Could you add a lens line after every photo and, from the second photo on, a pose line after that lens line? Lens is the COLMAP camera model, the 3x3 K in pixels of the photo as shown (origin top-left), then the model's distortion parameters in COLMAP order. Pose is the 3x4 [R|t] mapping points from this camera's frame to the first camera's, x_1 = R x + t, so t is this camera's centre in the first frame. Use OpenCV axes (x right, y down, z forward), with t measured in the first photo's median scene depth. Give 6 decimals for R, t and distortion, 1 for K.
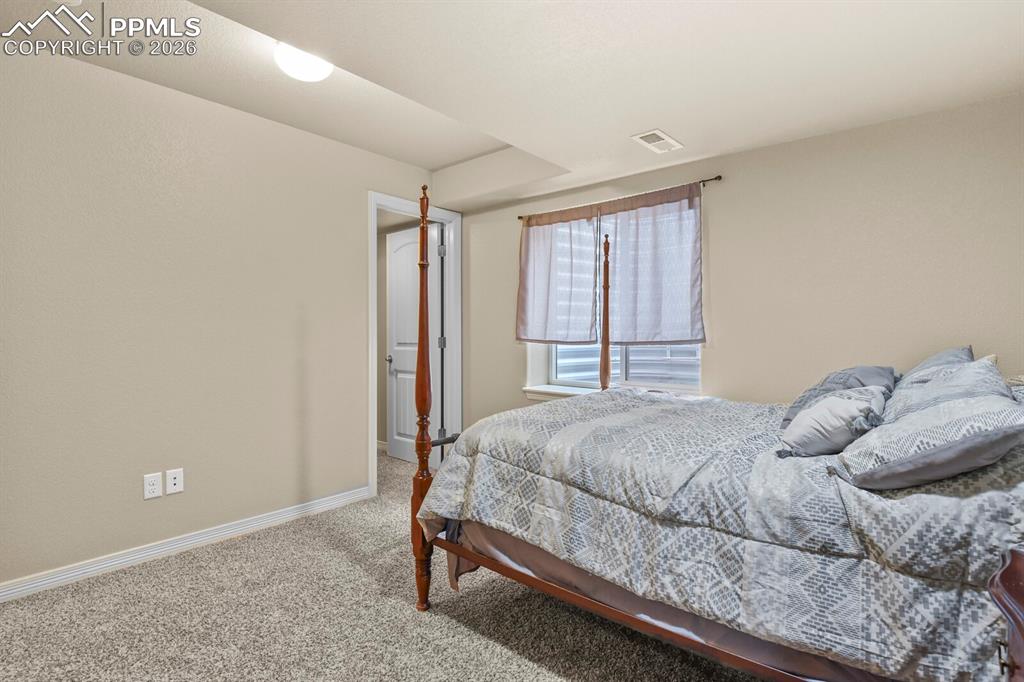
lens RADIAL K [[497.6, 0, 519.4], [0, 497.6, 338.7], [0, 0, 1]] dist [-0.010048, -0.004339]
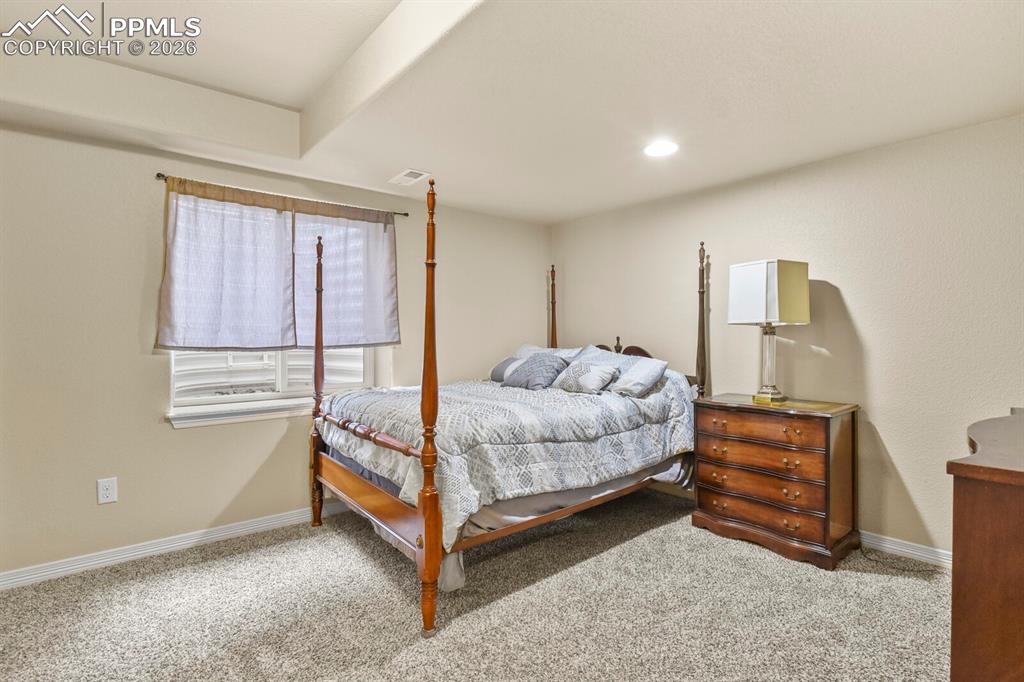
lens RADIAL K [[497.6, 0, 520.1], [0, 497.6, 336.2], [0, 0, 1]] dist [-0.010048, -0.004339]
pose [[0.164524, -0.005167, 0.986360, -1.311891], [0.015603, 0.999875, 0.002635, -0.017049], [-0.986250, 0.014957, 0.164584, 0.819698]]
